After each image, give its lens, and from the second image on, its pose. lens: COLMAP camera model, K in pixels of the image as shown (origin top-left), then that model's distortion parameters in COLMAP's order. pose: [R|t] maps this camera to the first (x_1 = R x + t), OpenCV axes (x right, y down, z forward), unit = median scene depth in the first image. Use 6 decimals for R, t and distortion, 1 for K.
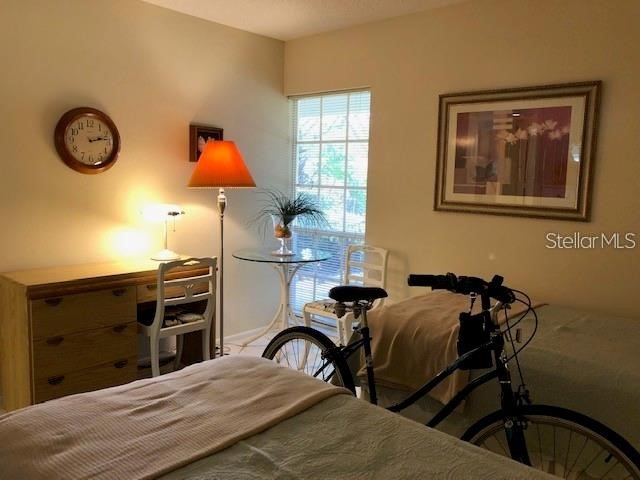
lens RADIAL K [[525.8, 0, 319.9], [0, 525.8, 237.5], [0, 0, 1]] dist [0.042825, -0.058822]
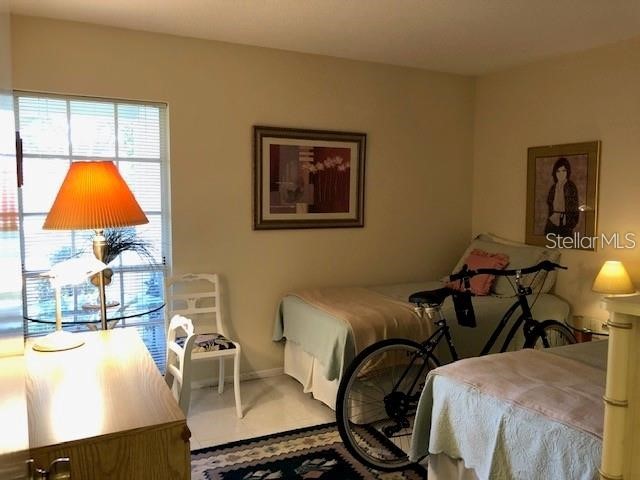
lens RADIAL K [[525.8, 0, 320.3], [0, 525.8, 241.9], [0, 0, 1]] dist [0.042825, -0.058822]
pose [[0.368485, -0.117736, 0.922148, -0.829317], [0.107797, 0.990668, 0.083409, -0.114741], [-0.923363, 0.068670, 0.377738, 0.507856]]
